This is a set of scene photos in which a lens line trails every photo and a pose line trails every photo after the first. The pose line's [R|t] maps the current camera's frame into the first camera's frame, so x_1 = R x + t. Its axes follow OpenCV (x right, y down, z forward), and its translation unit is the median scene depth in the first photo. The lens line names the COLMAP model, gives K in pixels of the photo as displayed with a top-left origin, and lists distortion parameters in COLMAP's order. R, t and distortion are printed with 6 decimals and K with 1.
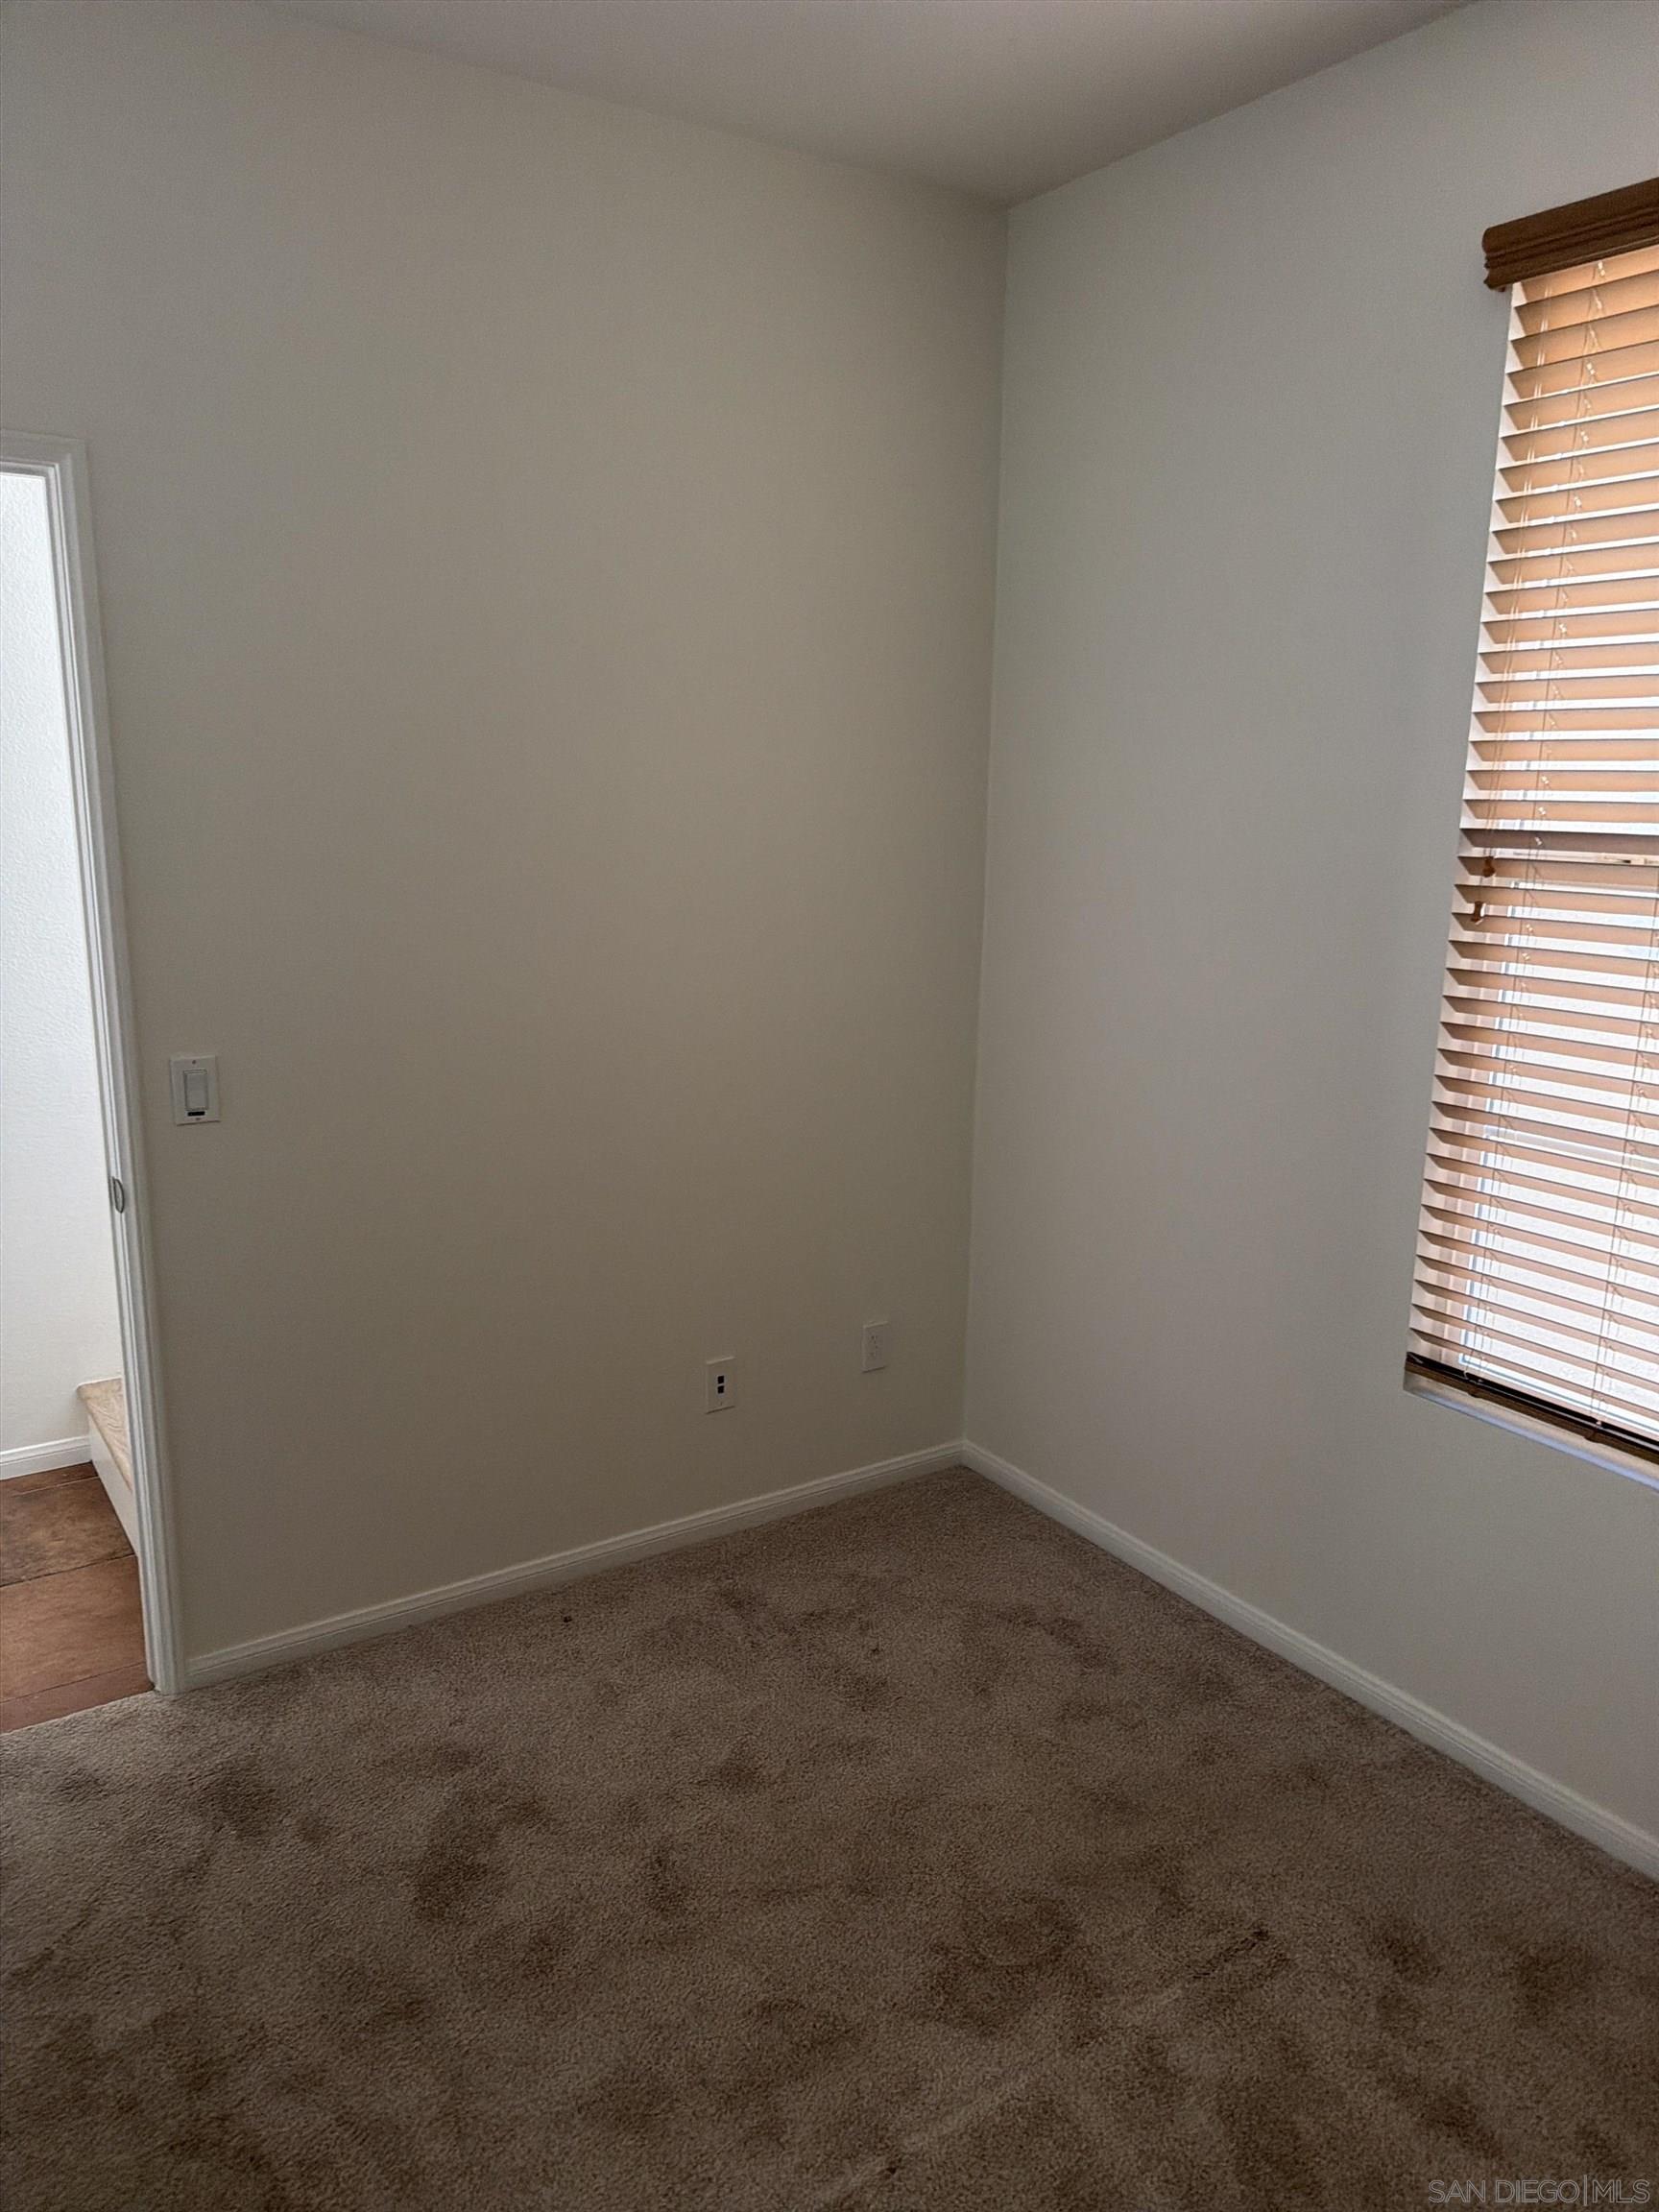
lens RADIAL K [[1547.7, 0, 852.0], [0, 1547.7, 1114.1], [0, 0, 1]] dist [0.037037, -0.044250]
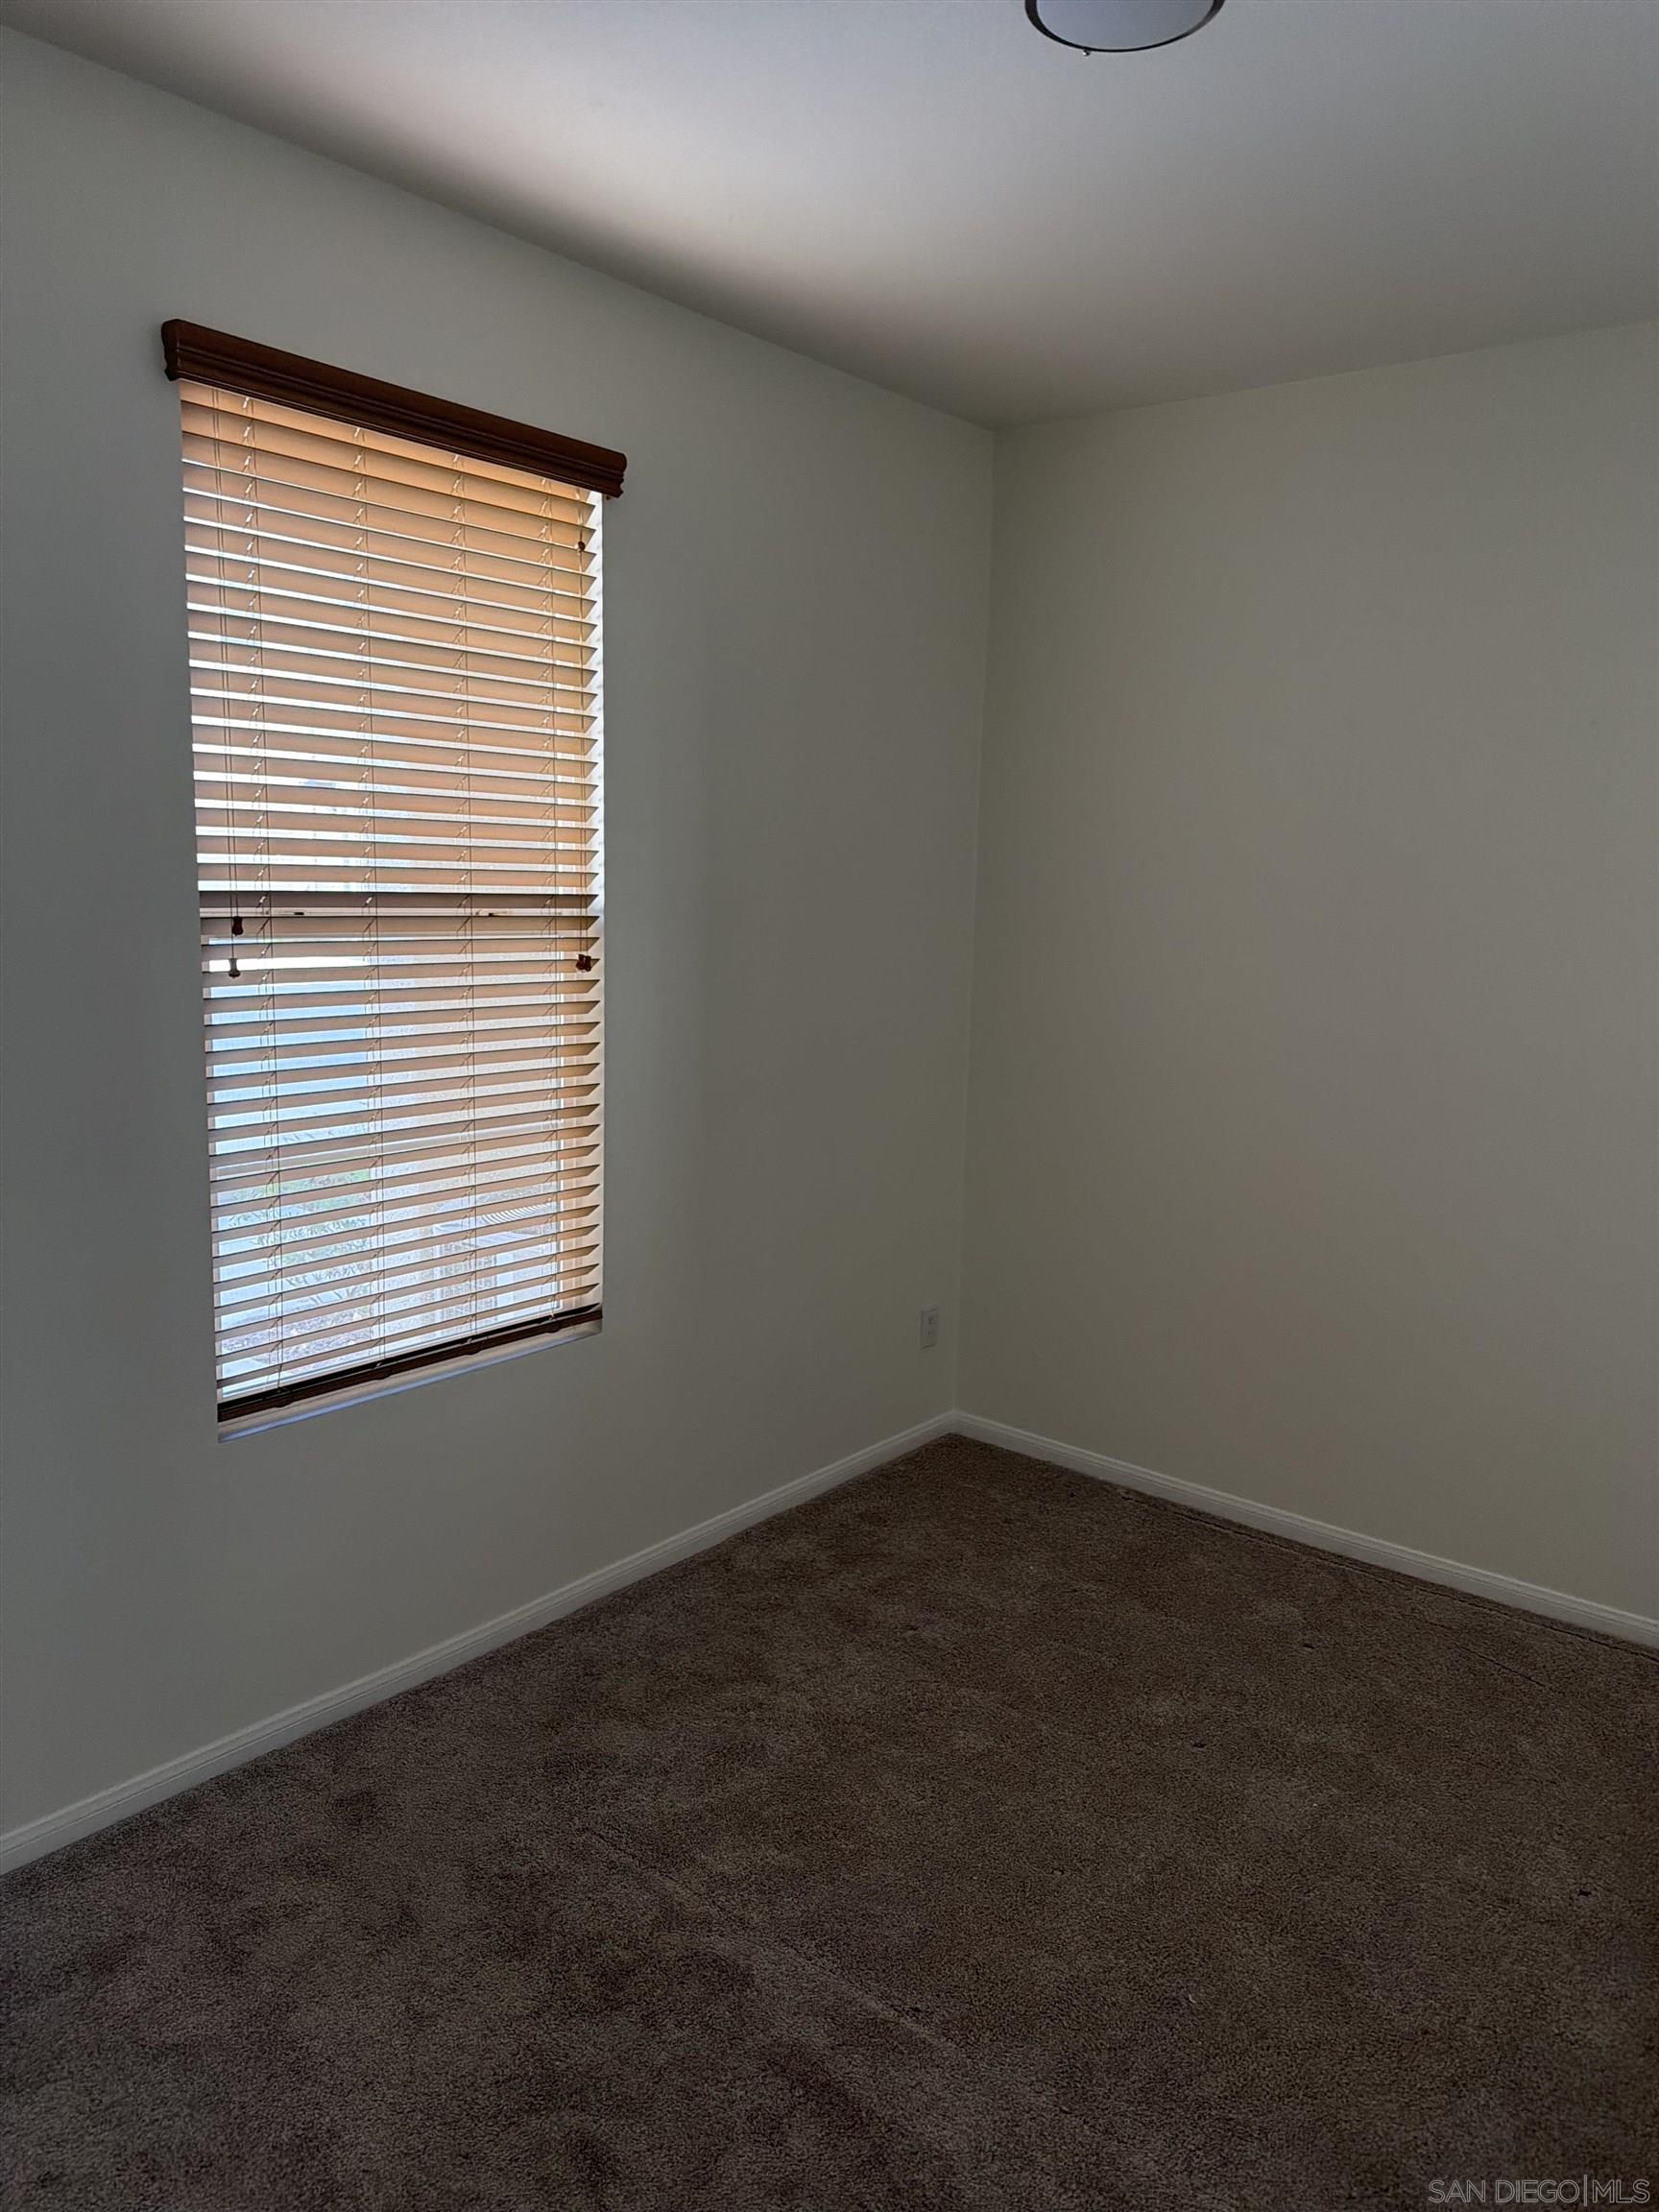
lens RADIAL K [[1547.7, 0, 827.9], [0, 1547.7, 1099.7], [0, 0, 1]] dist [0.037037, -0.044250]
pose [[-0.288095, -0.168408, 0.942677, -0.773765], [0.165792, 0.960777, 0.222309, -0.224211], [-0.943141, 0.220335, -0.248875, 0.951211]]
